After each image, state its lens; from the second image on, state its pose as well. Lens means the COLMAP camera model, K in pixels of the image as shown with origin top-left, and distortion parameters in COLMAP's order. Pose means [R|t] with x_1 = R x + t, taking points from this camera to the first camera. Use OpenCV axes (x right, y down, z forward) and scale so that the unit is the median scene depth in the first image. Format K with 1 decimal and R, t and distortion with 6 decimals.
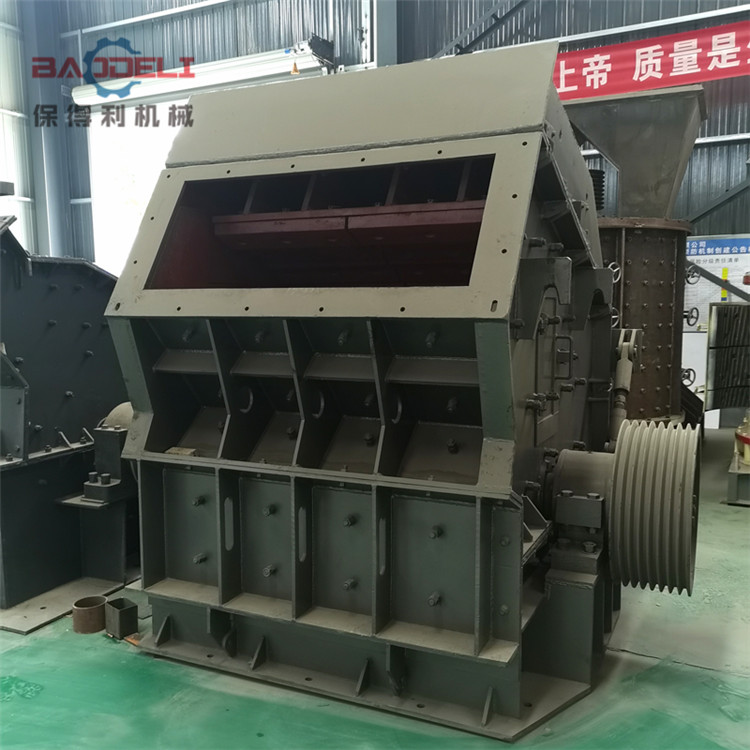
lens RADIAL K [[778.8, 0, 375.0], [0, 778.8, 375.0], [0, 0, 1]] dist [0.022304, -0.002740]
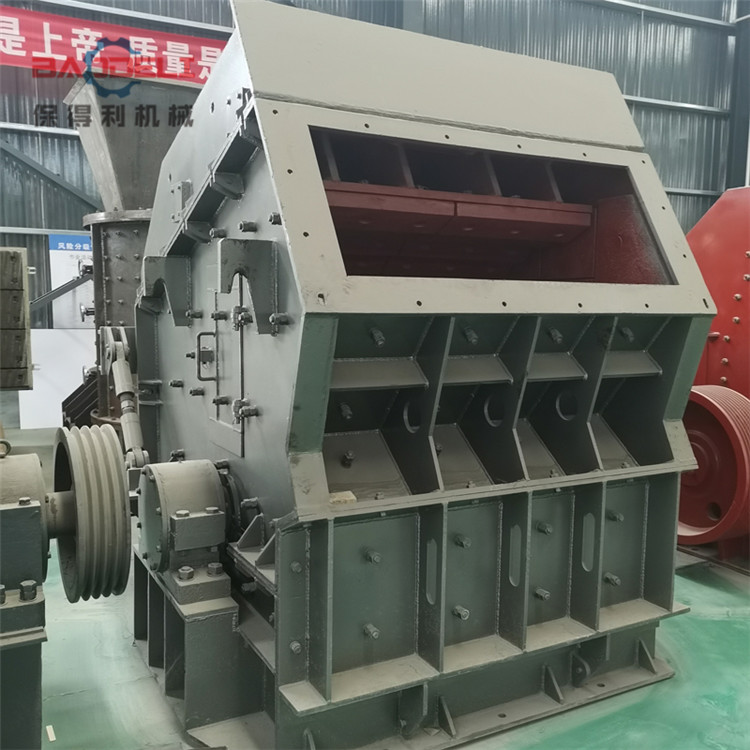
lens RADIAL K [[778.8, 0, 375.0], [0, 778.8, 375.0], [0, 0, 1]] dist [0.022304, -0.002740]
pose [[0.573966, -0.066600, 0.816166, -0.828970], [0.062012, 0.997360, 0.037776, -0.043117], [-0.816528, 0.028930, 0.576581, 0.554724]]
